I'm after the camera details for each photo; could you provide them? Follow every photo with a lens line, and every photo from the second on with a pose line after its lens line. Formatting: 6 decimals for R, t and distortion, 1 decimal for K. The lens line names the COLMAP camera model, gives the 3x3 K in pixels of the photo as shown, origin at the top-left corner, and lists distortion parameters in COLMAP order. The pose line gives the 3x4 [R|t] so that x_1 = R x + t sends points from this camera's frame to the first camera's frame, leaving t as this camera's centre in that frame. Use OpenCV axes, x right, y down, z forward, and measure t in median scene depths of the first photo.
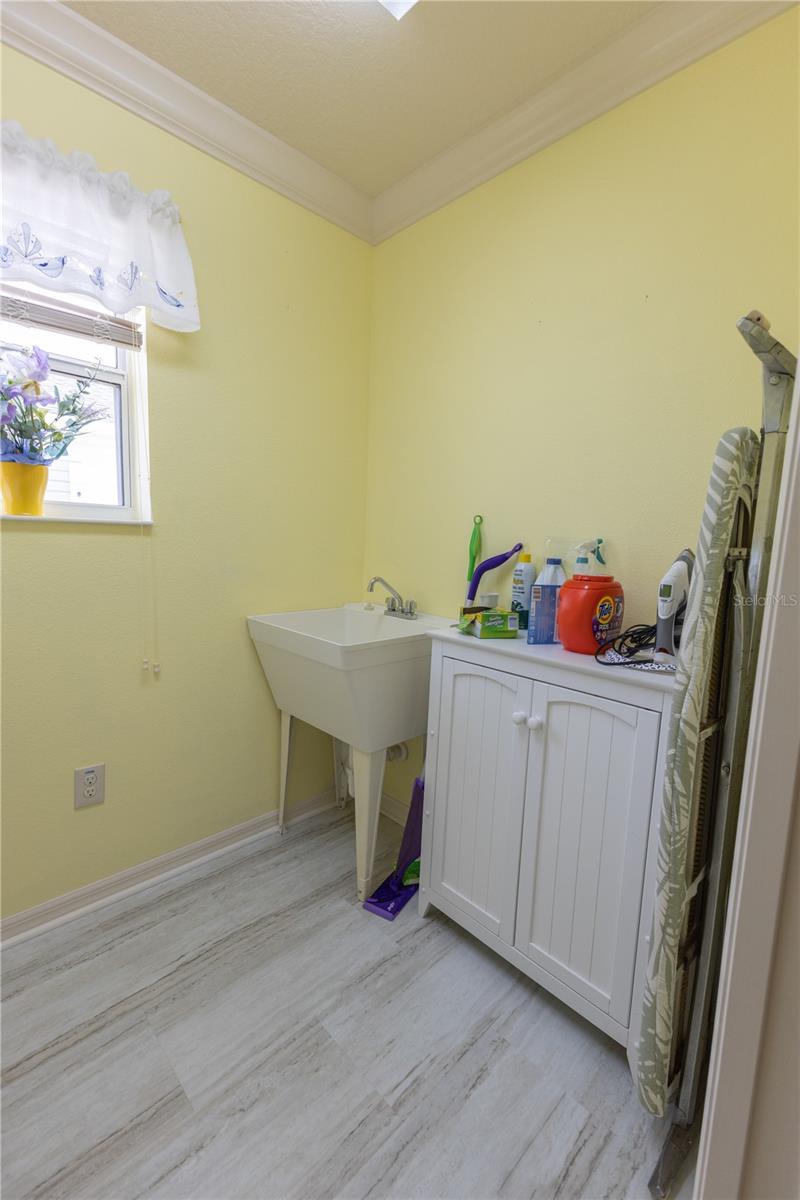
lens RADIAL K [[508.0, 0, 393.2], [0, 508.0, 599.8], [0, 0, 1]] dist [0.013878, -0.006962]
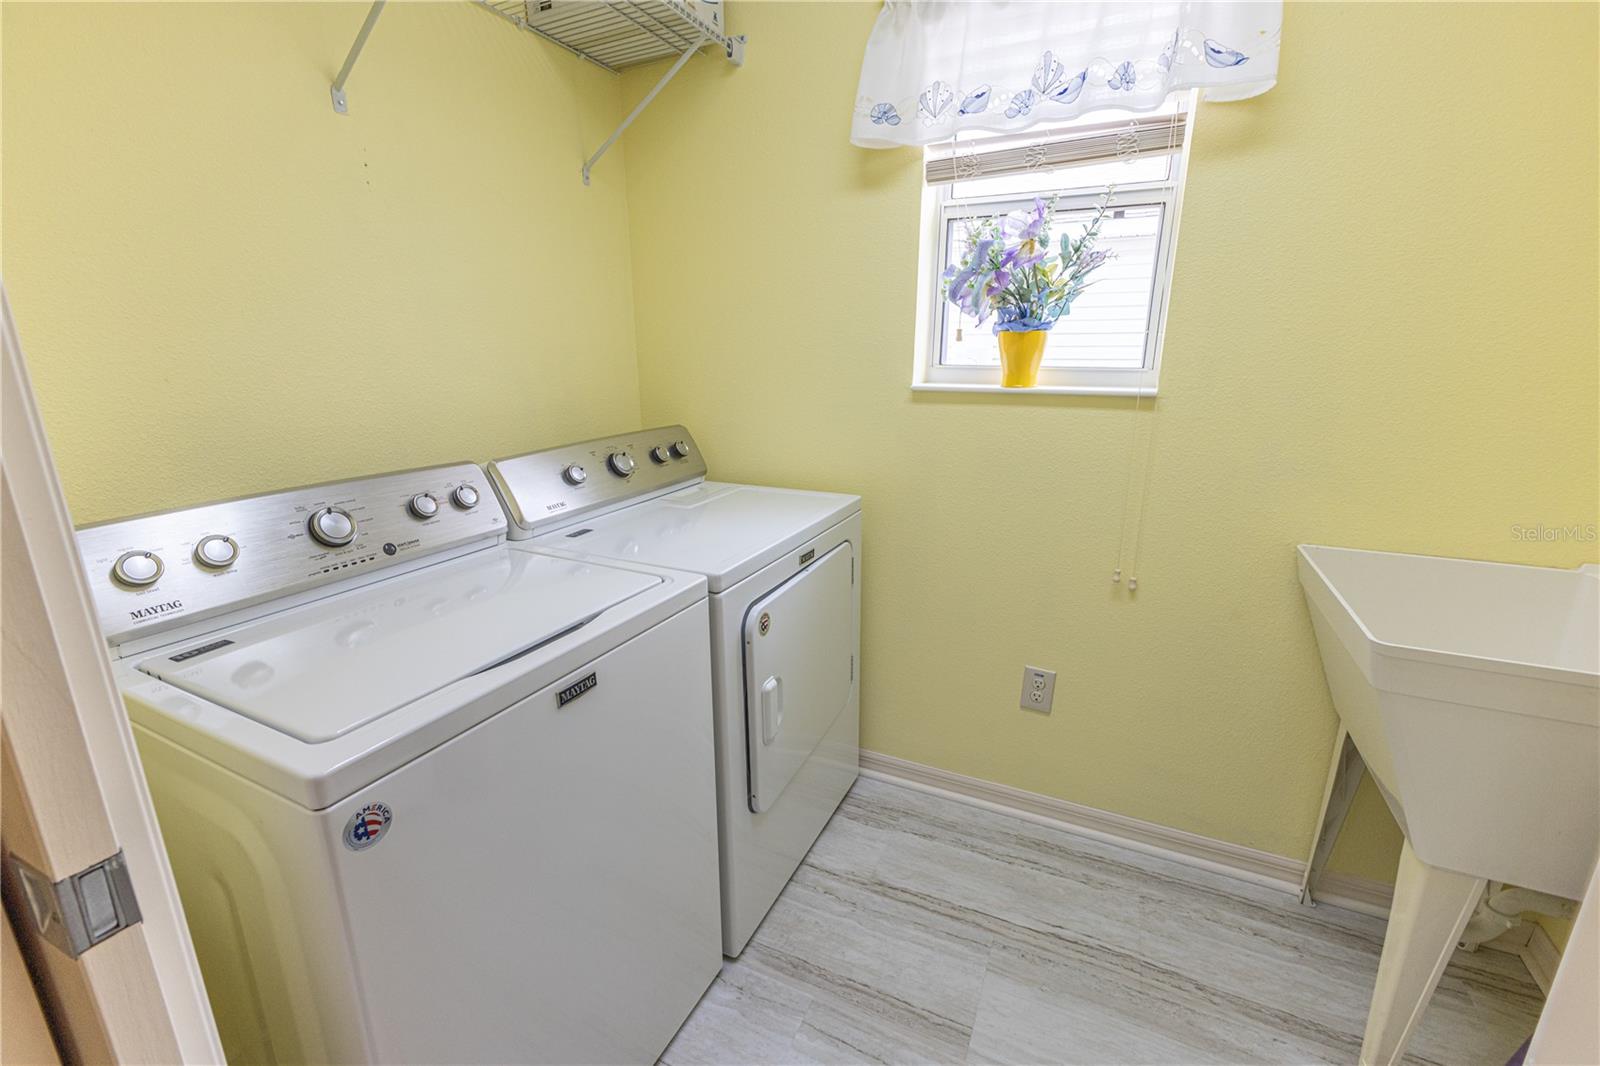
lens RADIAL K [[682.6, 0, 805.2], [0, 682.6, 526.4], [0, 0, 1]] dist [0.008419, 0.000004]
pose [[0.360284, 0.204723, -0.910101, 0.319849], [-0.105143, 0.978316, 0.178444, -0.095228], [0.926898, 0.031400, 0.373996, 0.179439]]
